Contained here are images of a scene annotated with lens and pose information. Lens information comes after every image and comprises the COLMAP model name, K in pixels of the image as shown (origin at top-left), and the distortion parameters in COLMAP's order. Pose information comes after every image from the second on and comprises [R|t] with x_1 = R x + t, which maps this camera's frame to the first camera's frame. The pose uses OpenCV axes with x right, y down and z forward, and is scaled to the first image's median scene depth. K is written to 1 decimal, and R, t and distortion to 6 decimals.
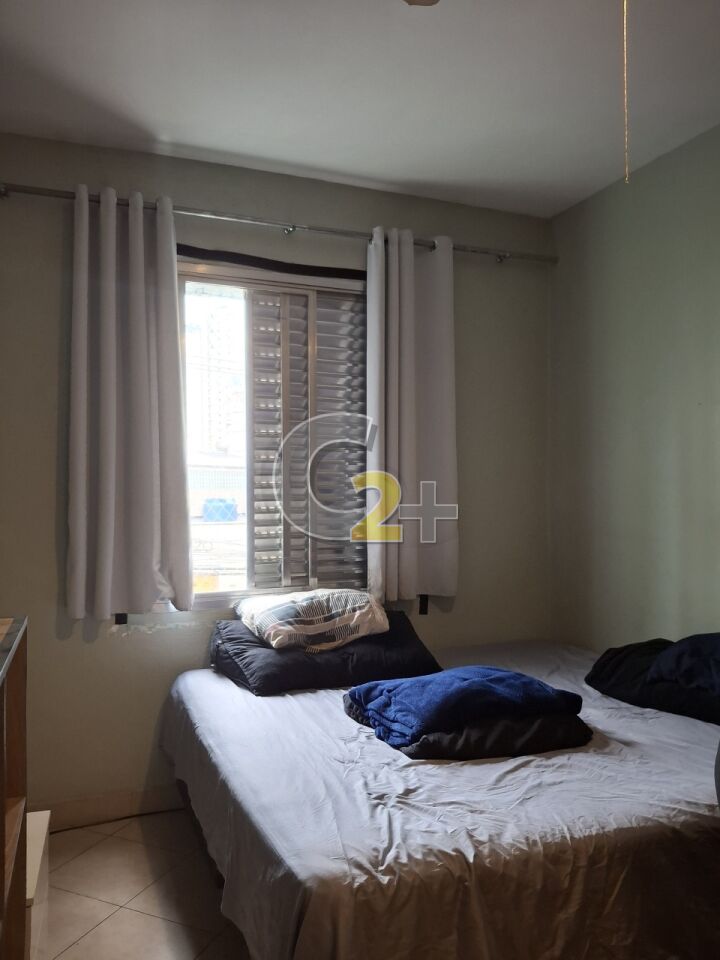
lens RADIAL K [[713.4, 0, 345.1], [0, 713.4, 484.2], [0, 0, 1]] dist [0.161011, -0.313018]
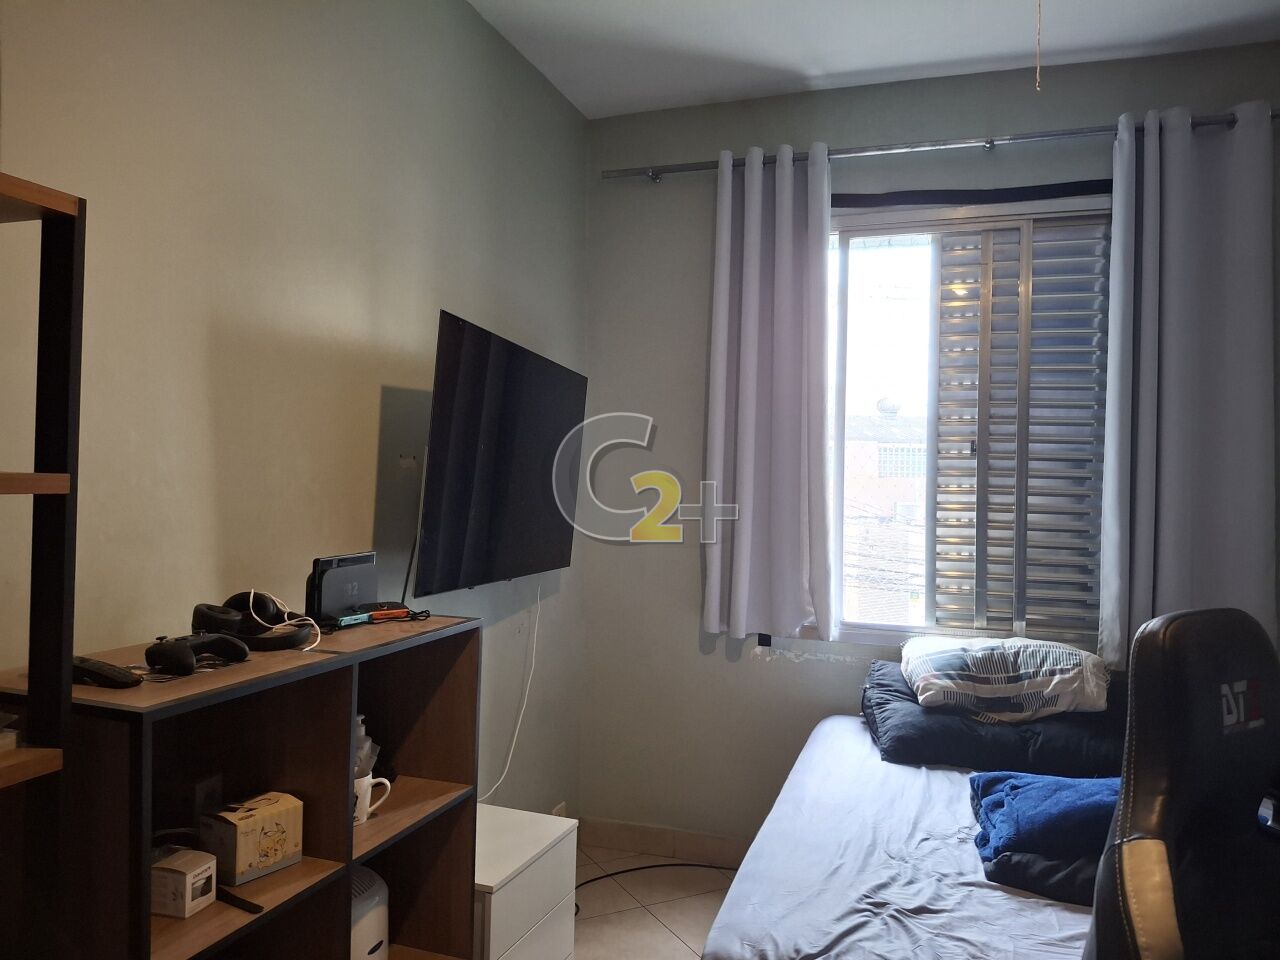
lens RADIAL K [[940.4, 0, 640.0], [0, 940.4, 480.0], [0, 0, 1]] dist [0.030684, -0.076299]
pose [[0.773297, 0.021486, -0.633680, 0.289903], [-0.015305, 0.999767, 0.015221, -0.021289], [0.633859, -0.002072, 0.773446, 0.034949]]
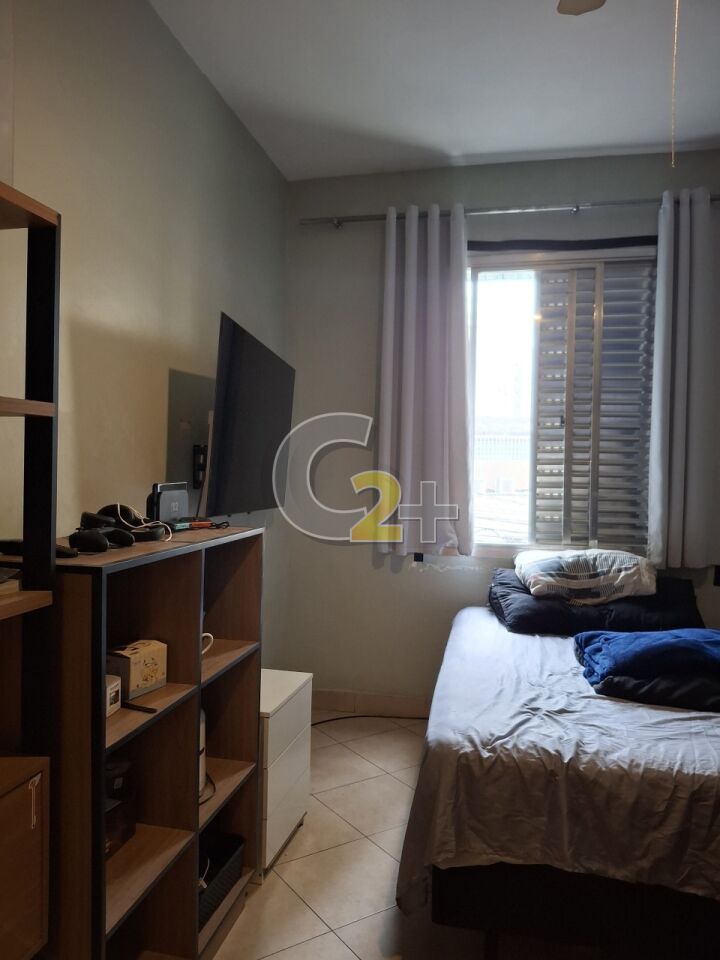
lens RADIAL K [[708.9, 0, 351.8], [0, 708.9, 483.7], [0, 0, 1]] dist [0.062620, -0.138827]
pose [[0.839552, 0.032000, -0.542336, 0.250937], [-0.011373, 0.999080, 0.041343, 0.012322], [0.543160, -0.028541, 0.839144, -0.073794]]
